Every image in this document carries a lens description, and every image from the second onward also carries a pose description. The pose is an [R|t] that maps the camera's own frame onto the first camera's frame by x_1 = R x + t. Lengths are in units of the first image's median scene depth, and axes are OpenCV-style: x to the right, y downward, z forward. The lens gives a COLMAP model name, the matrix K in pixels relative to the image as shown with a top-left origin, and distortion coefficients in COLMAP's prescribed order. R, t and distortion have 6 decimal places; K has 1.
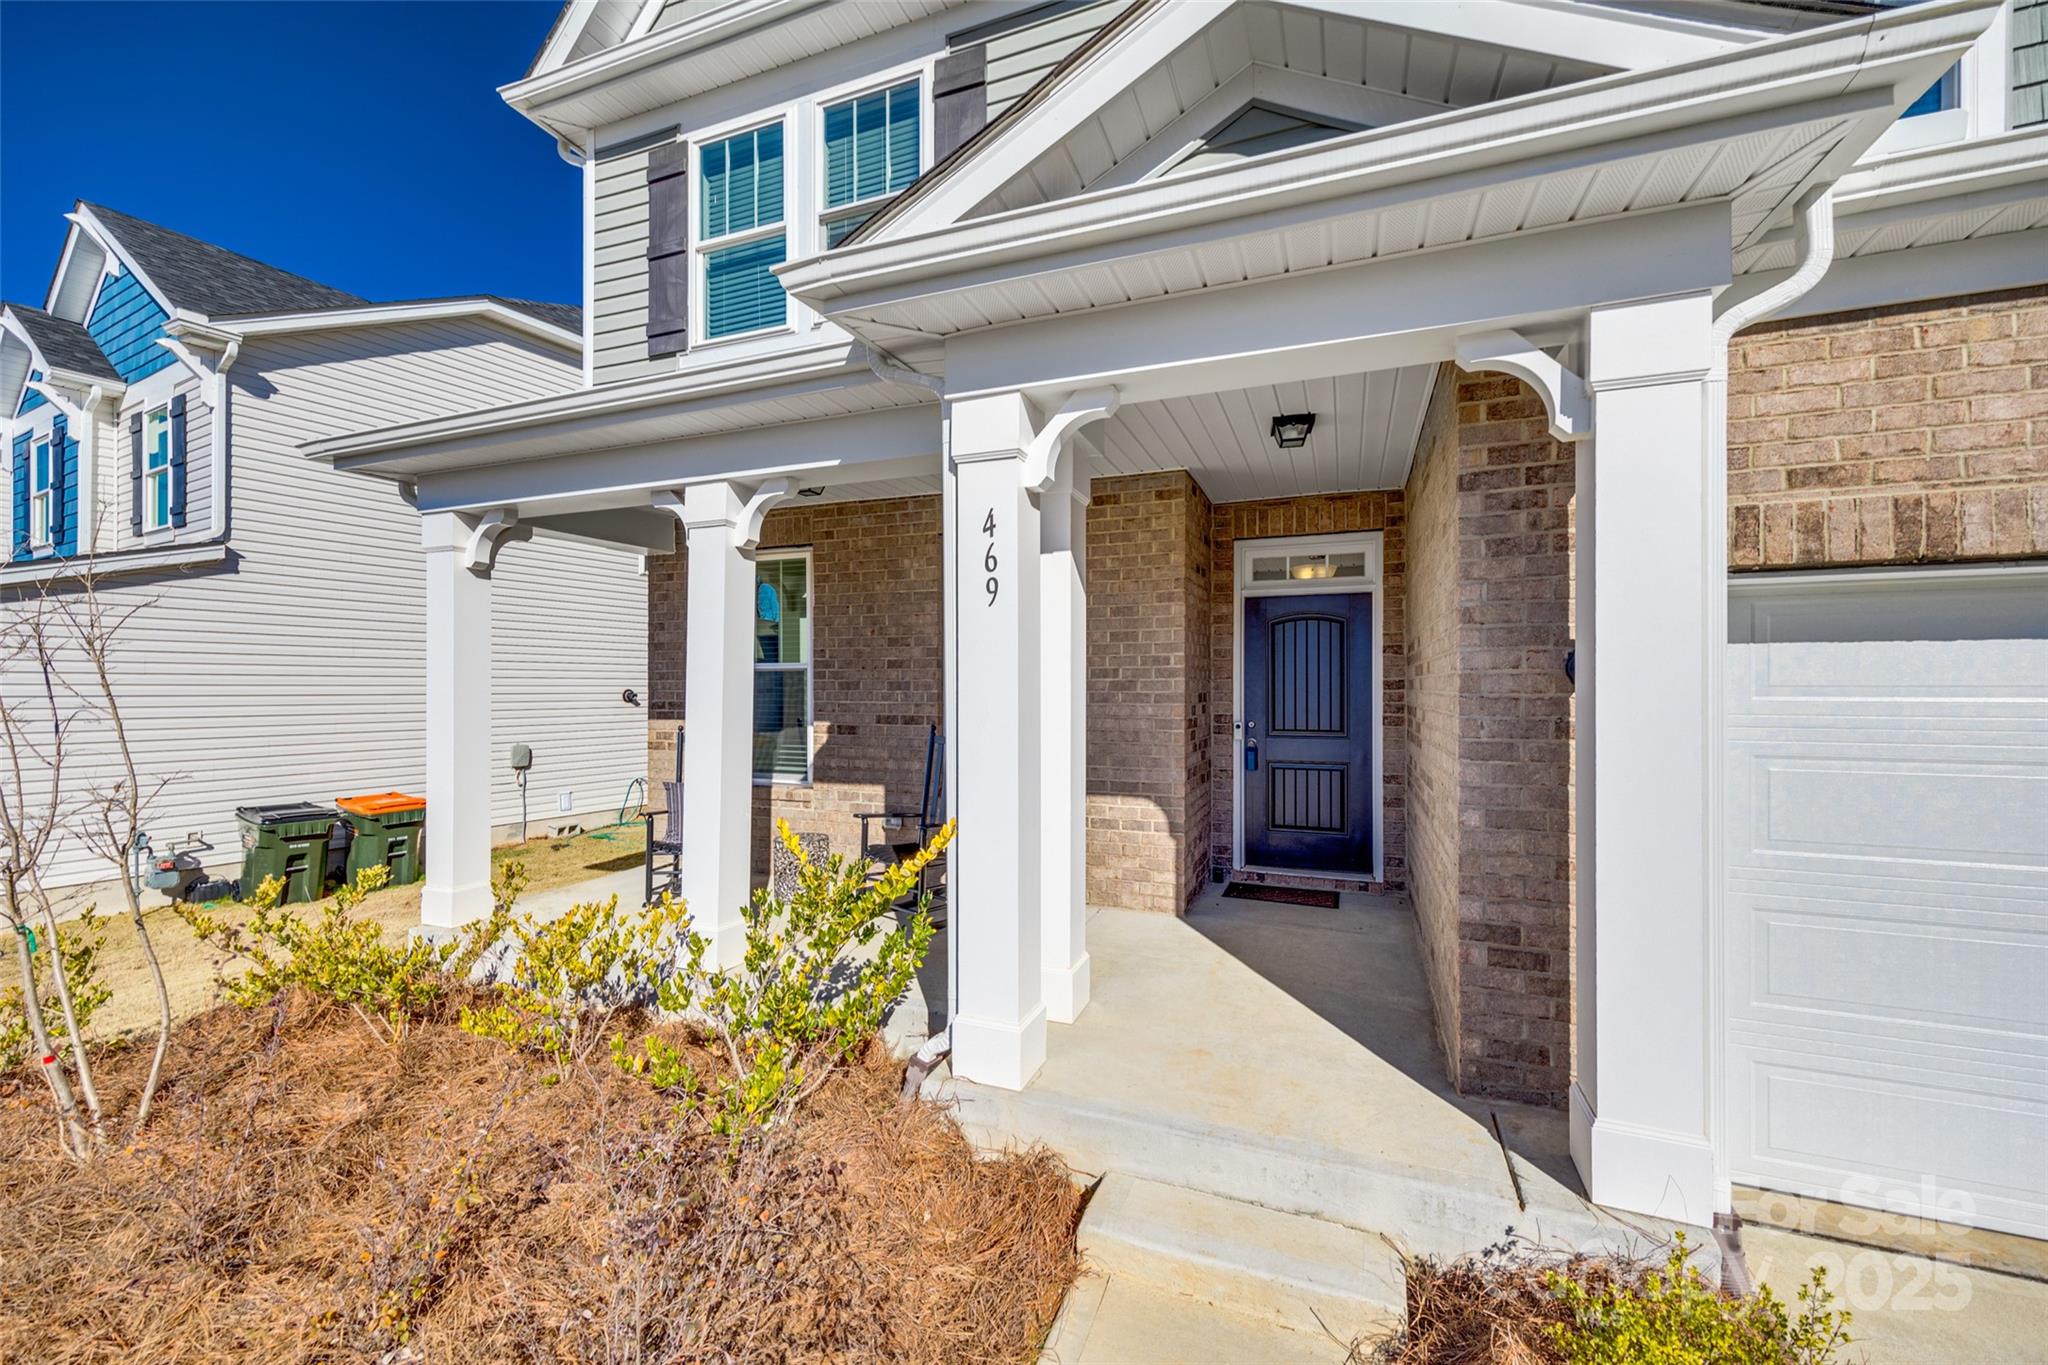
lens RADIAL K [[791.6, 0, 1025.6], [0, 791.6, 710.5], [0, 0, 1]] dist [0.008204, -0.000105]
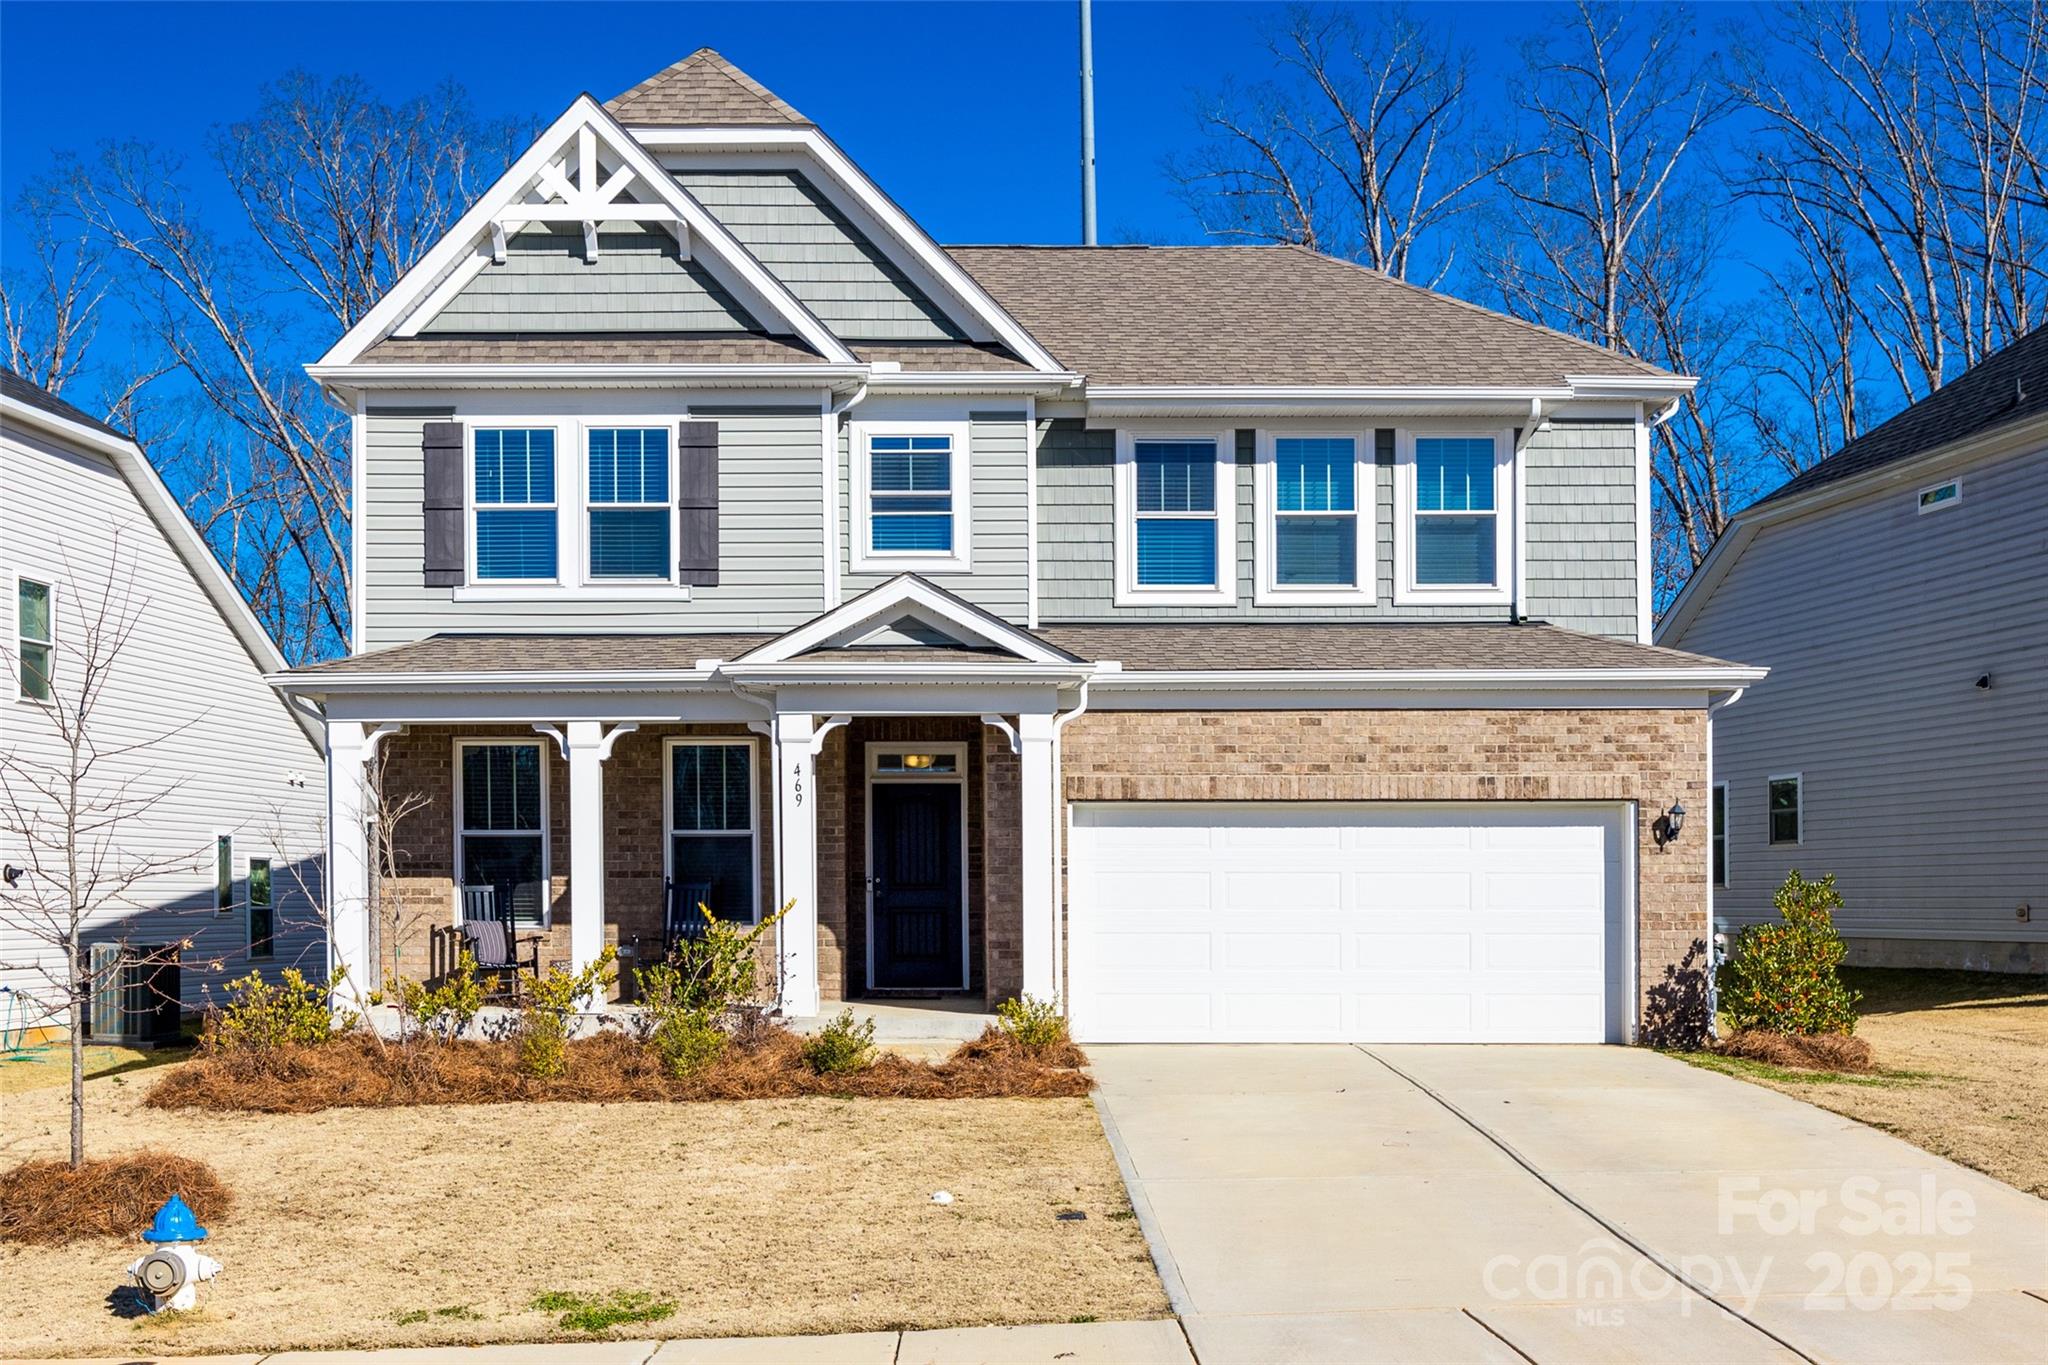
lens RADIAL K [[1775.1, 0, 1019.3], [0, 1775.1, 683.2], [0, 0, 1]] dist [0.010522, 0.000717]
pose [[0.911002, 0.045129, 0.409925, -0.865480], [0.014740, 0.989796, -0.141724, 0.136704], [-0.412138, 0.135153, 0.901041, -2.147930]]
